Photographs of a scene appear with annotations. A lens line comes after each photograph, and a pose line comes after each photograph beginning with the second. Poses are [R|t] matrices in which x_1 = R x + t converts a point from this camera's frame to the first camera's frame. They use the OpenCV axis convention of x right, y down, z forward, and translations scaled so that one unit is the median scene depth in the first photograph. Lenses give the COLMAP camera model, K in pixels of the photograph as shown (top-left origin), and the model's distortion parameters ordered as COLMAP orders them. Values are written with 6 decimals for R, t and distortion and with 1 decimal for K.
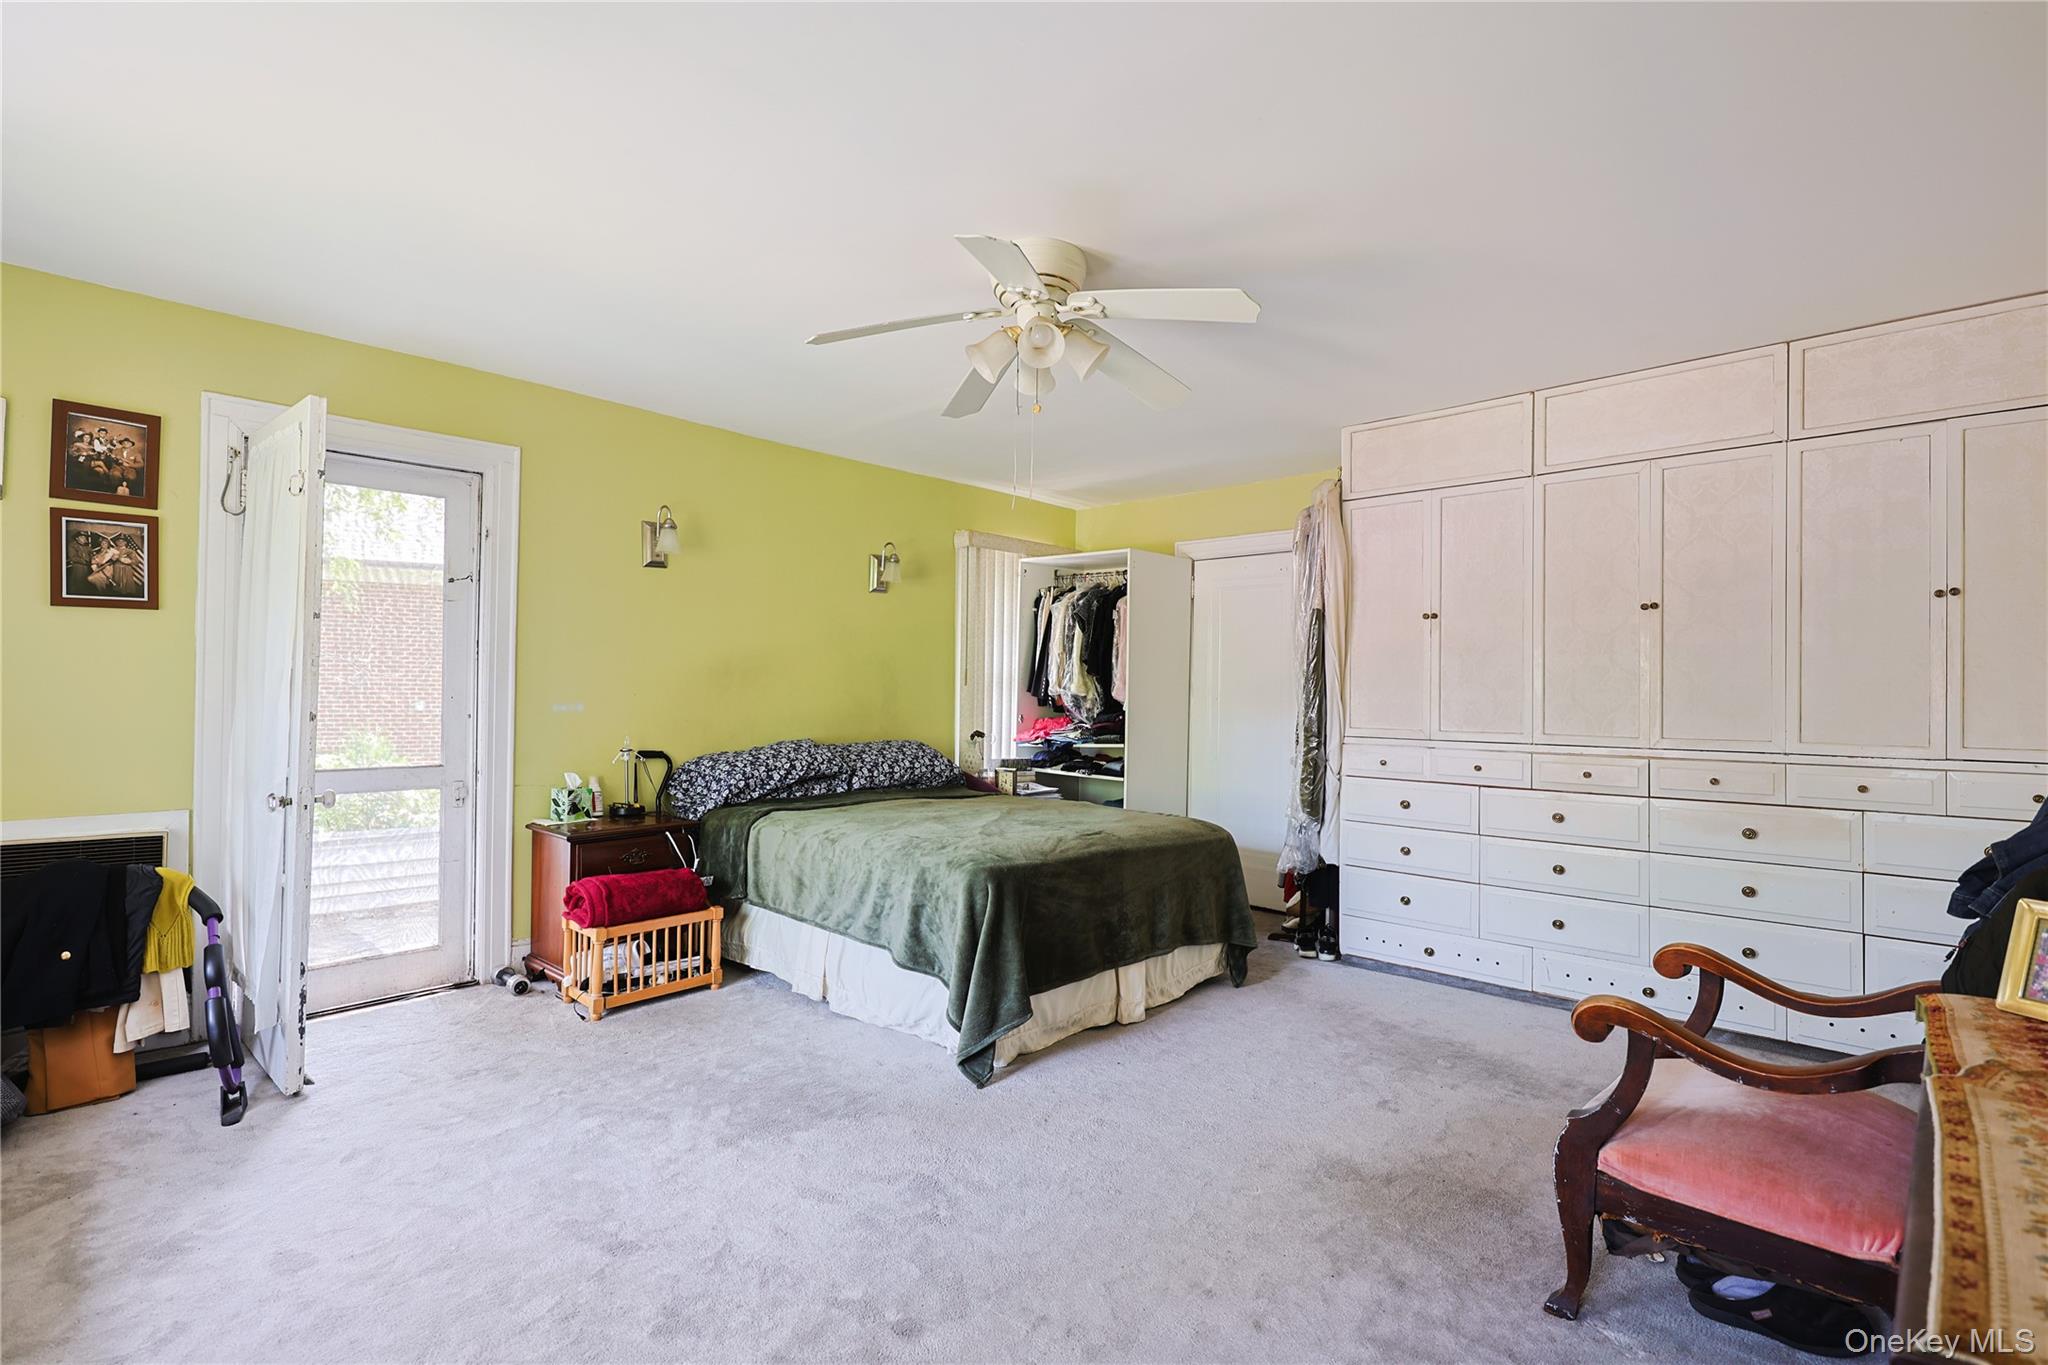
lens RADIAL K [[974.8, 0, 1020.2], [0, 974.8, 679.1], [0, 0, 1]] dist [0.000849, -0.000660]
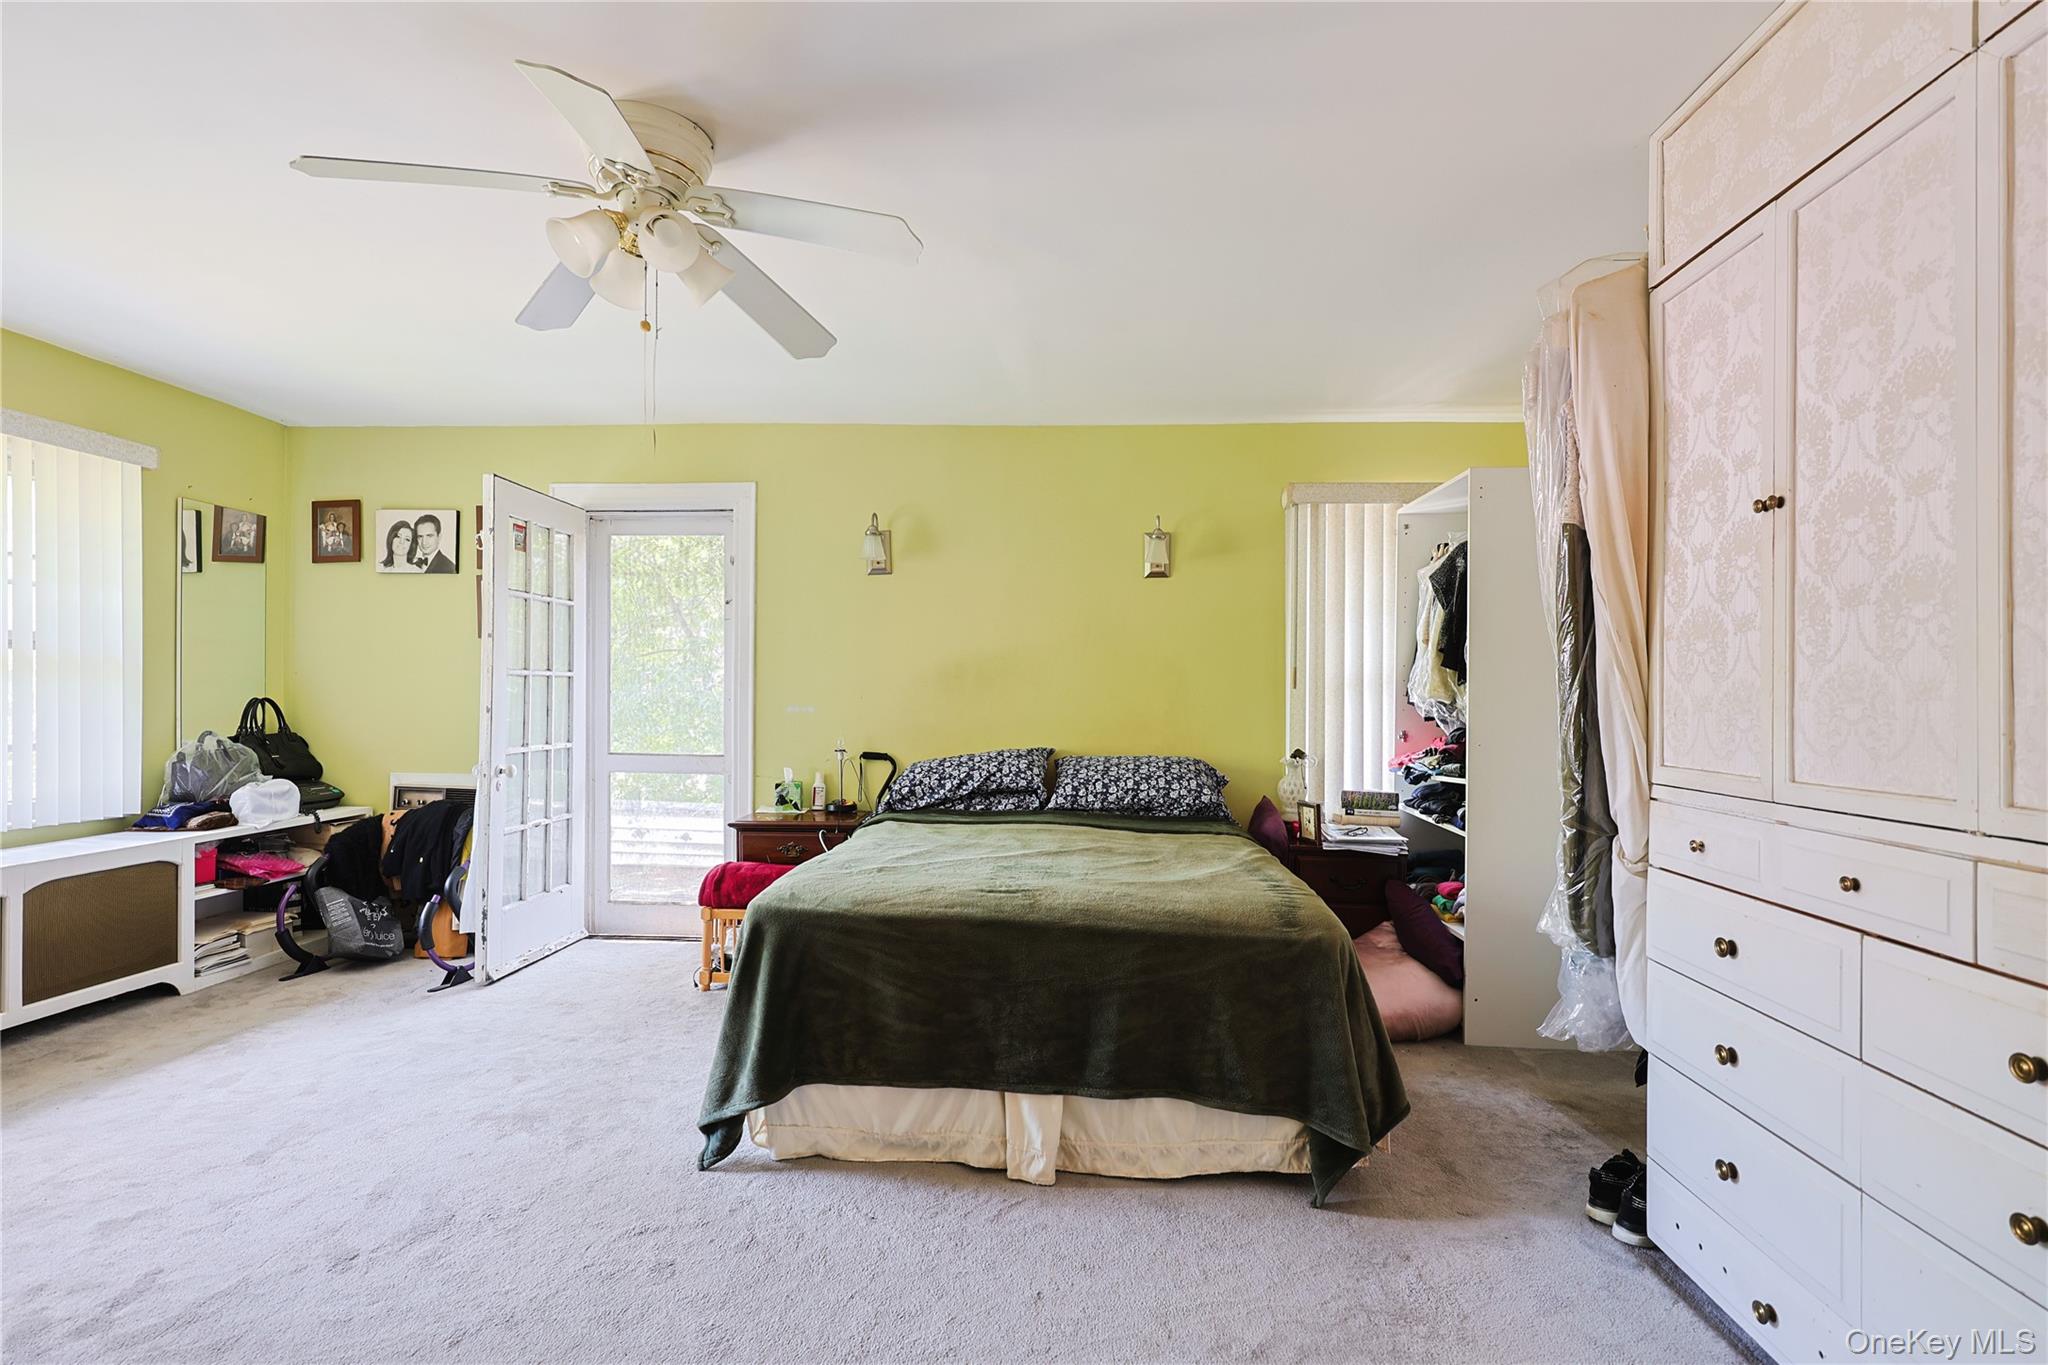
lens RADIAL K [[974.8, 0, 1016.9], [0, 974.8, 692.0], [0, 0, 1]] dist [0.000849, -0.000660]
pose [[0.625351, -0.006686, -0.780315, 0.555579], [0.004857, 0.999977, -0.004676, 0.015801], [0.780329, -0.000866, 0.625369, 0.500577]]
